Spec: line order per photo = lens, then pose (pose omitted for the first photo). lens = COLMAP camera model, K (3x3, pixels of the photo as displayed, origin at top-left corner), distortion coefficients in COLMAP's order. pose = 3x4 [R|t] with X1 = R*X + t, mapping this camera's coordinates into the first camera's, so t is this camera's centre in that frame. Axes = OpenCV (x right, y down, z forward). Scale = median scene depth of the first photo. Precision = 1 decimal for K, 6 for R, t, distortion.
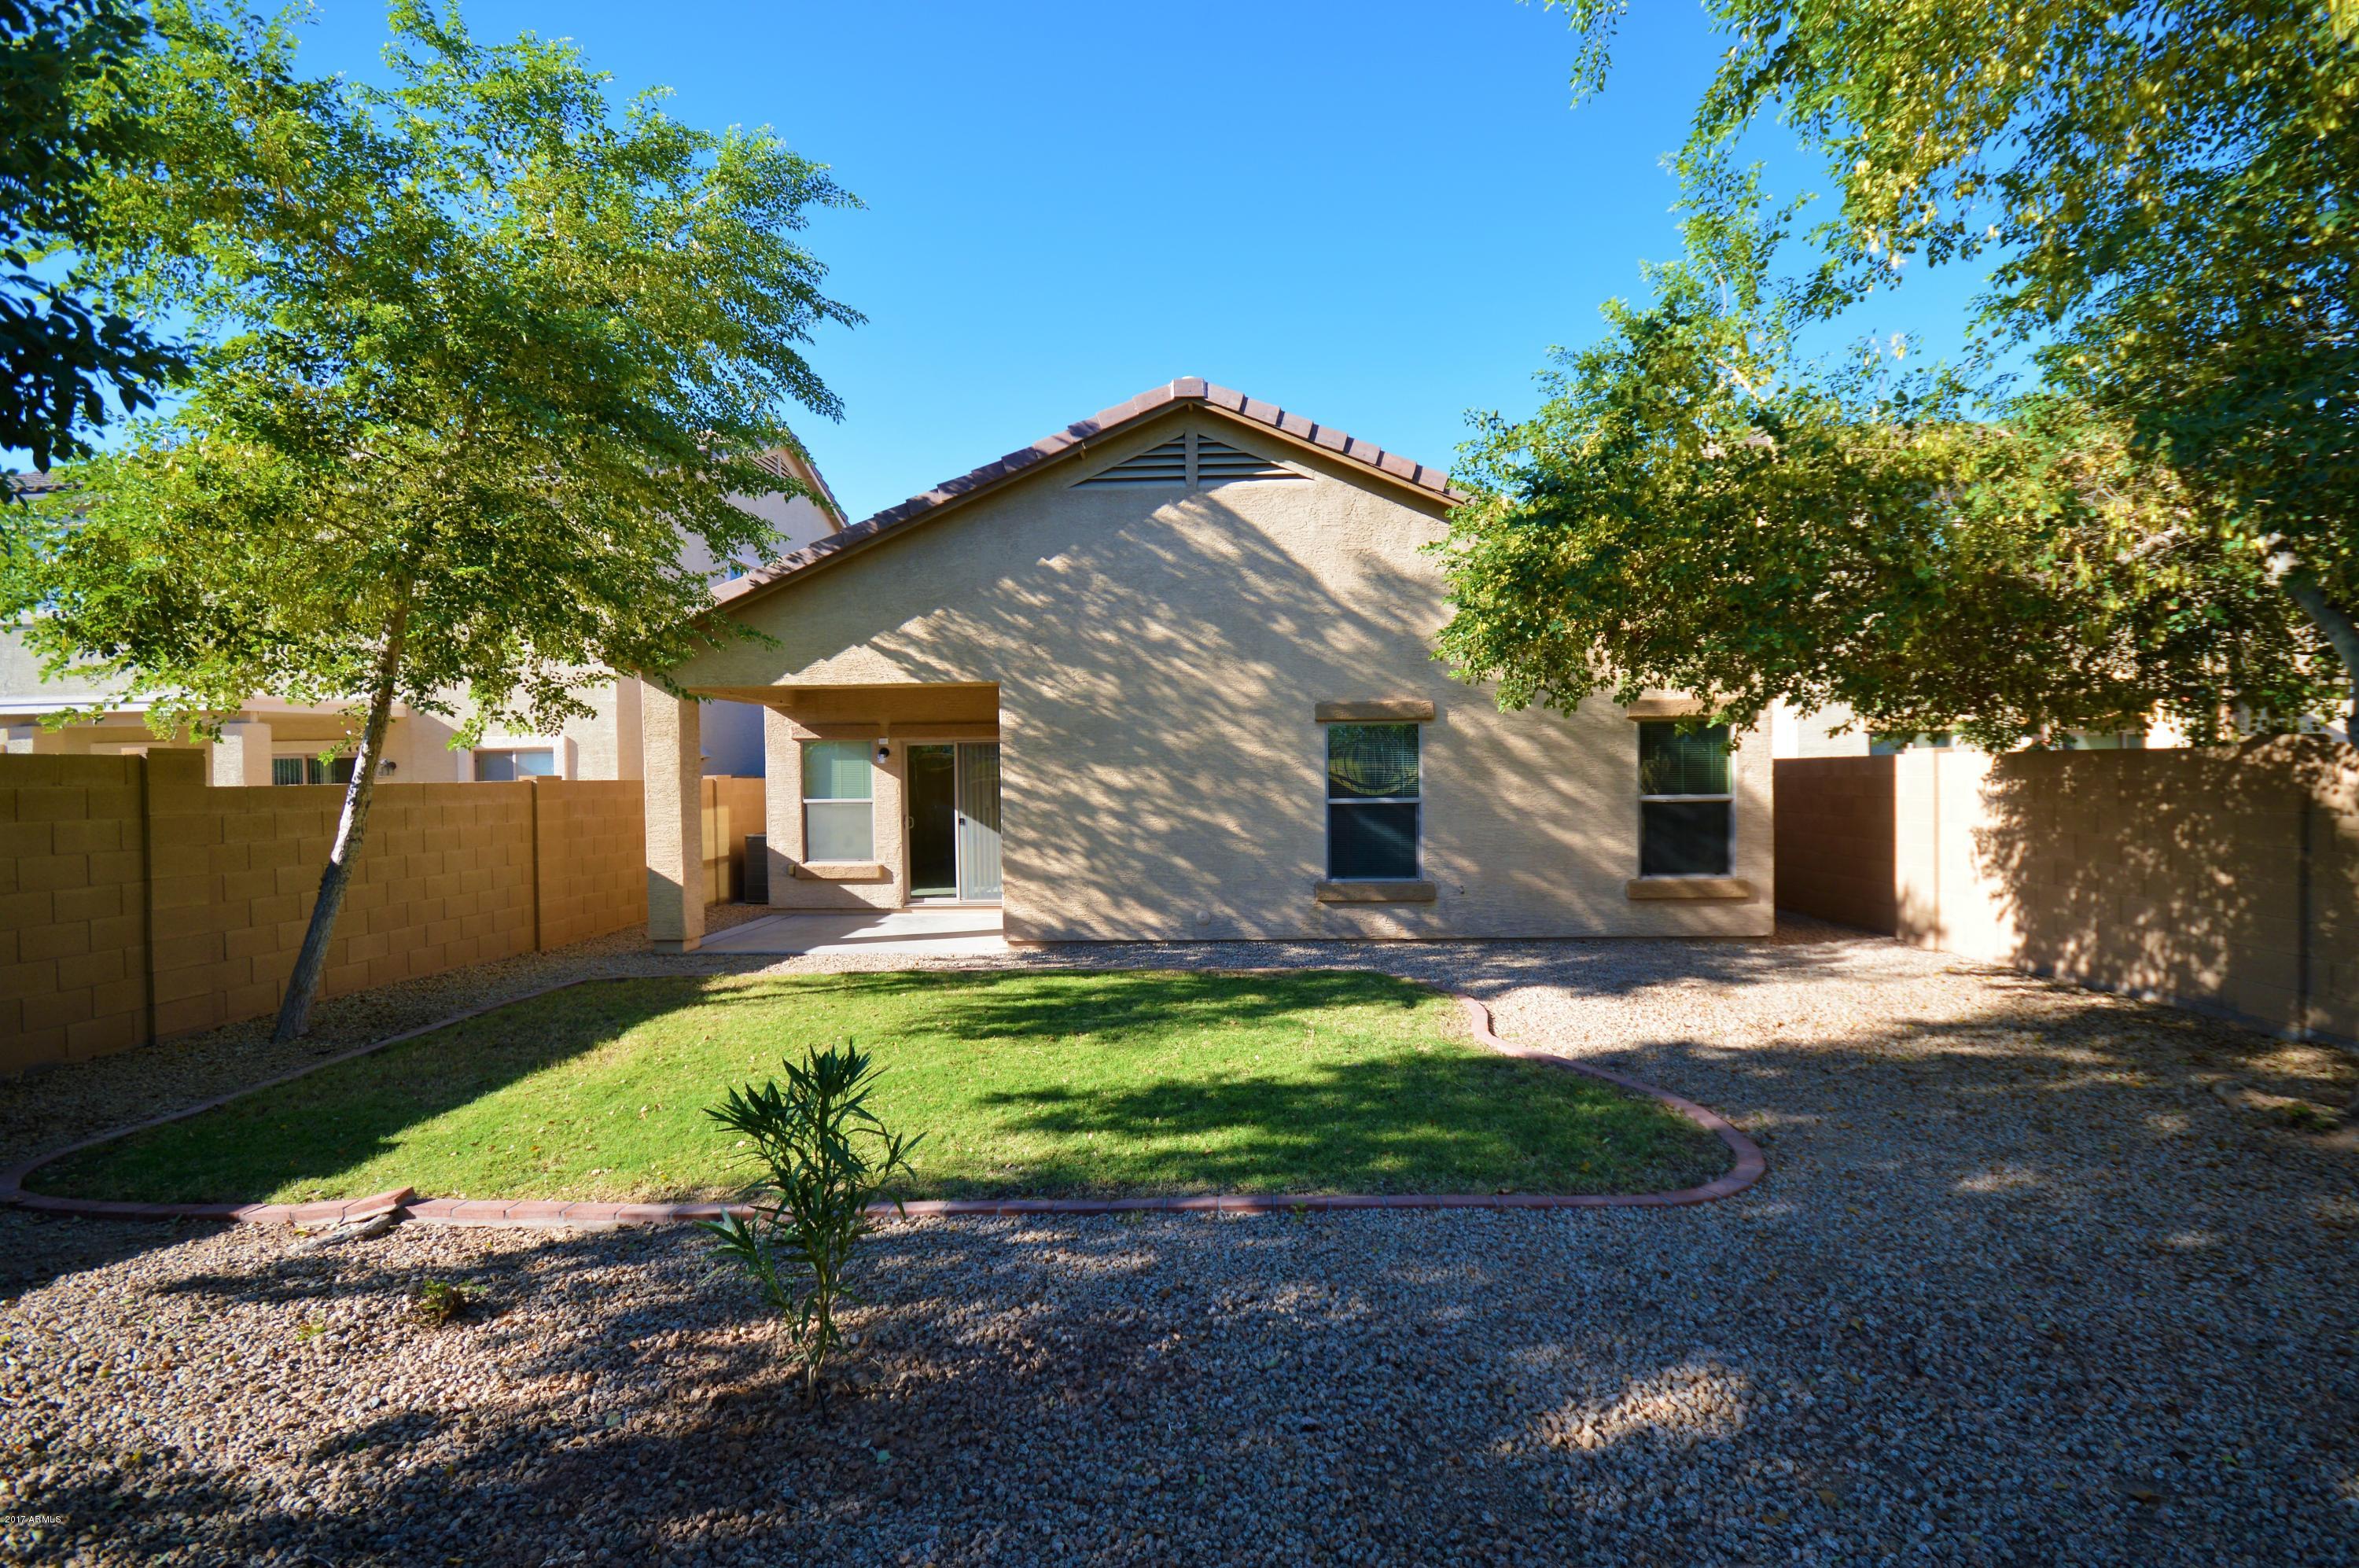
lens RADIAL K [[1054.0, 0, 1194.9], [0, 1054.0, 786.6], [0, 0, 1]] dist [0.000425, -0.001767]
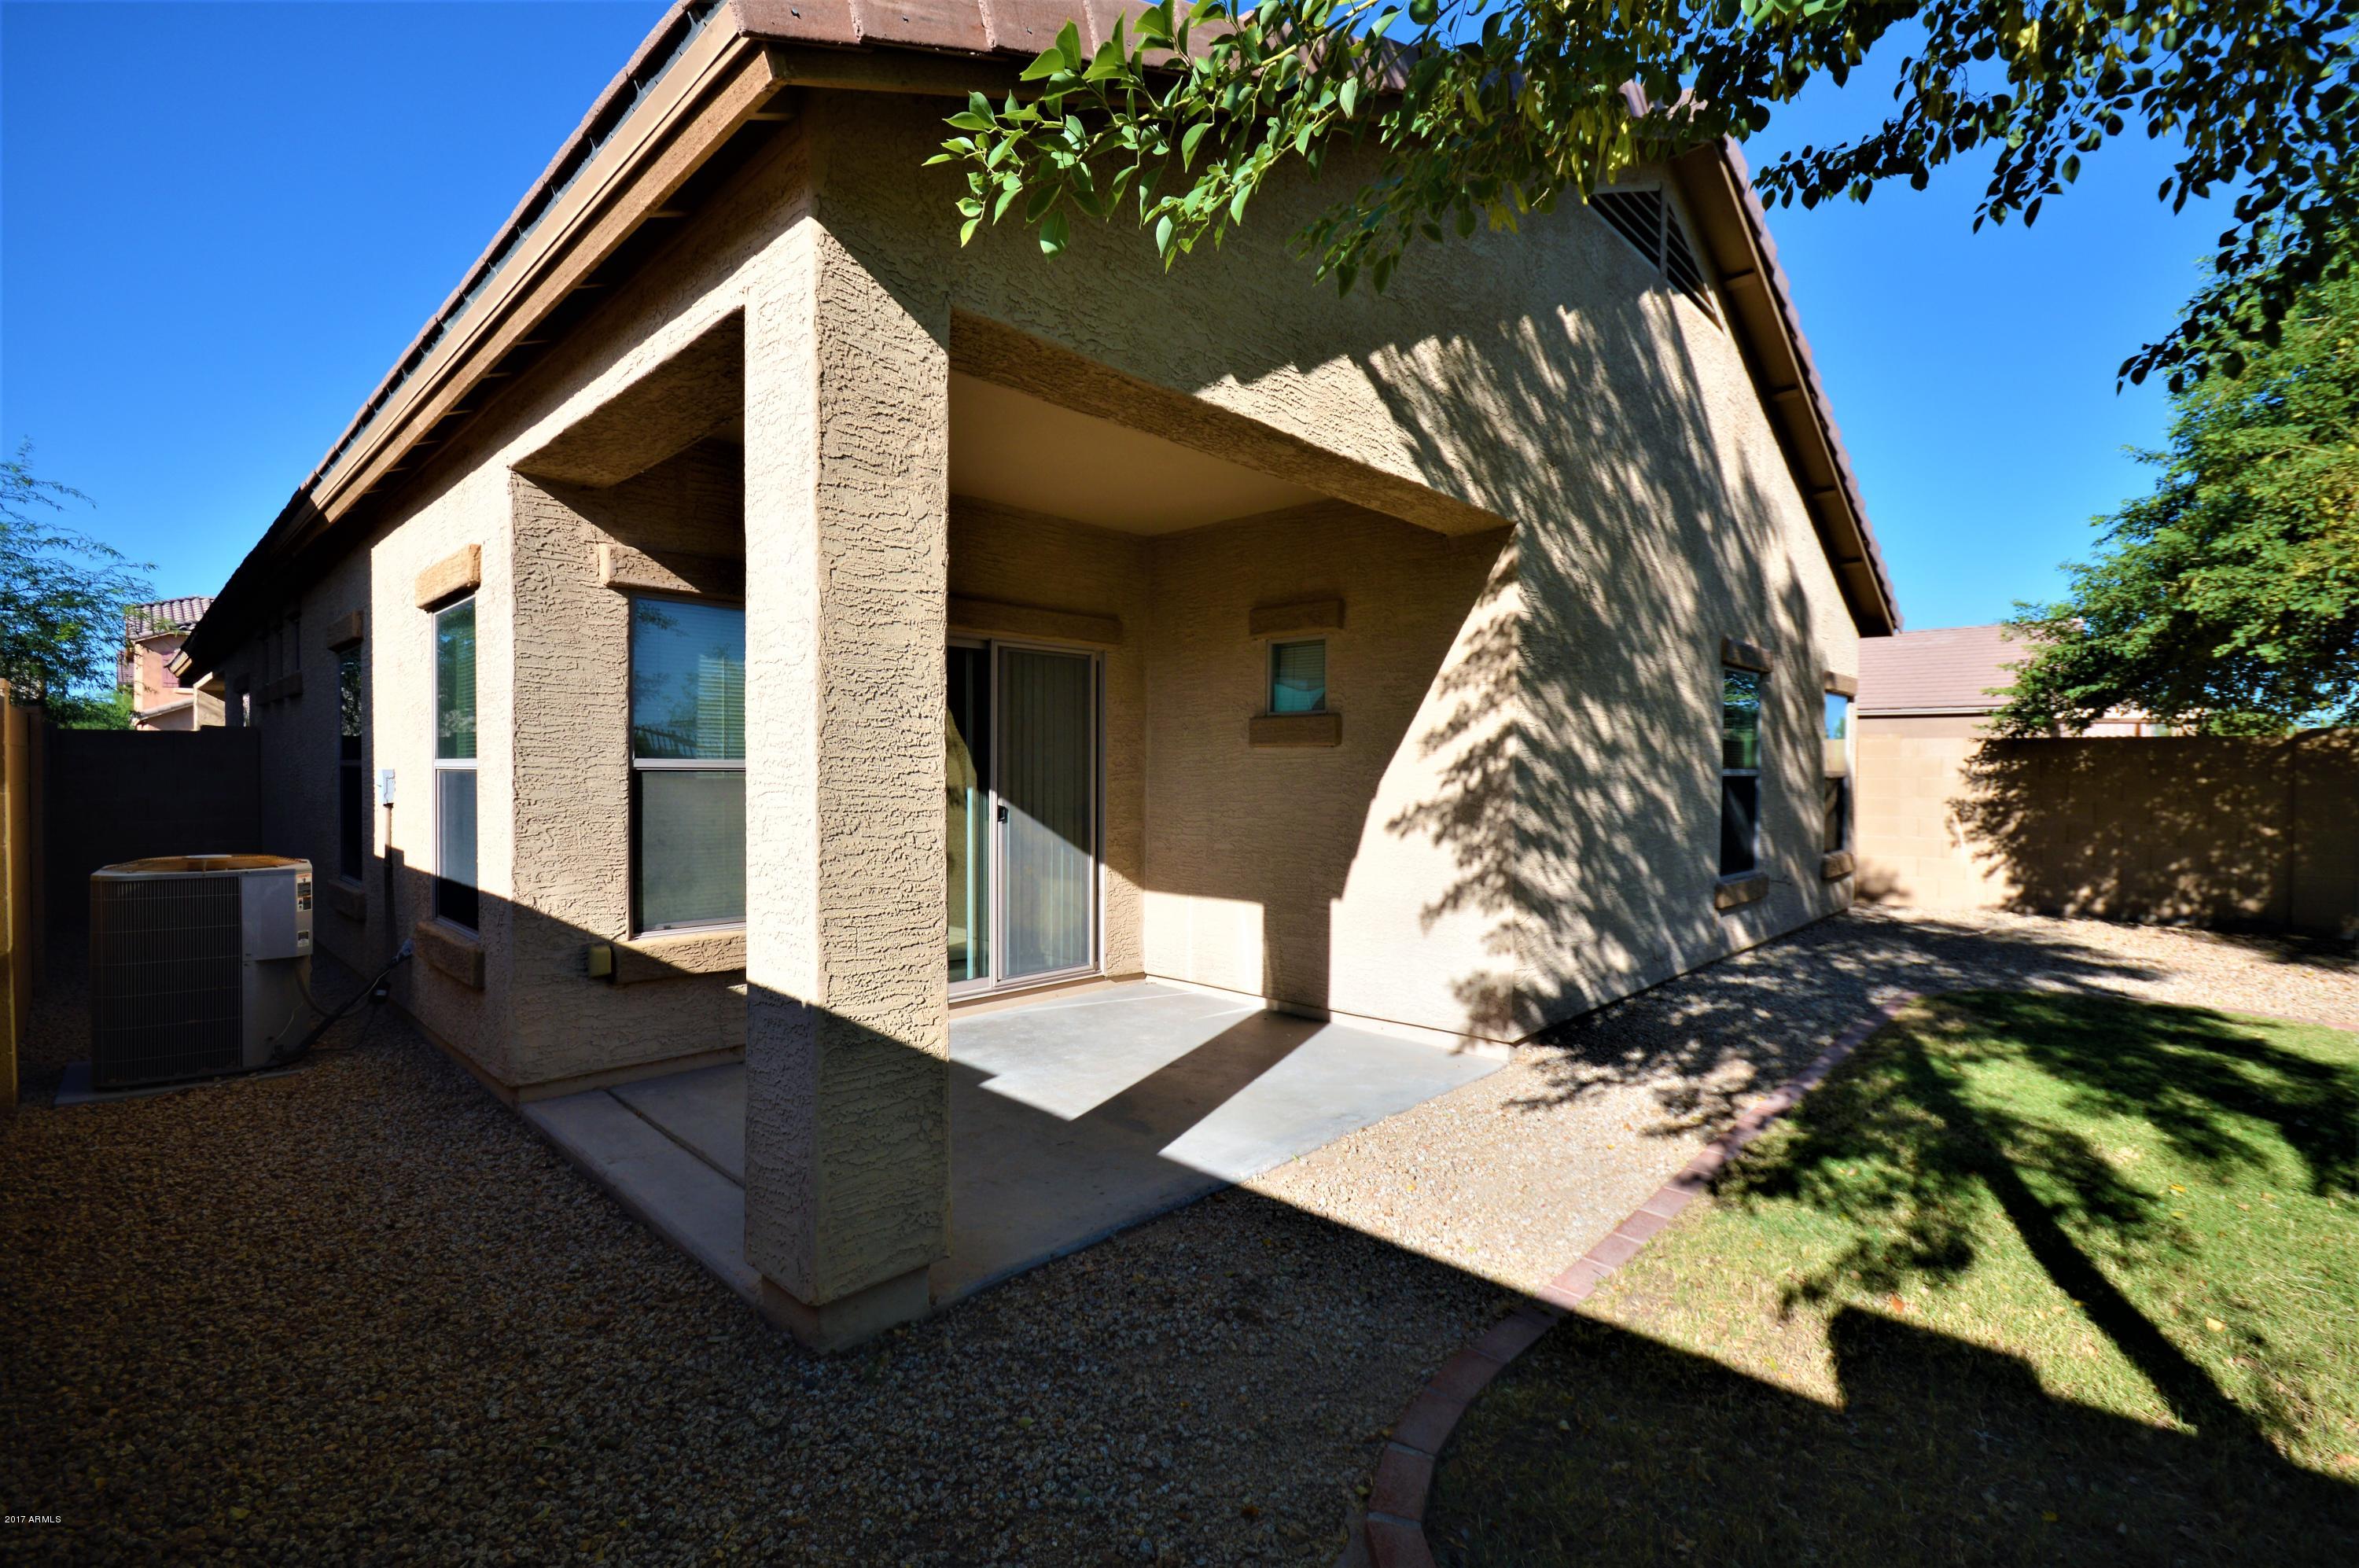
lens RADIAL K [[1054.0, 0, 1180.9], [0, 1054.0, 783.2], [0, 0, 1]] dist [0.000425, -0.001767]
pose [[0.643108, 0.006436, 0.765748, -0.846263], [-0.008506, 0.999963, -0.001261, 0.031698], [-0.765728, -0.005702, 0.643139, 1.020196]]
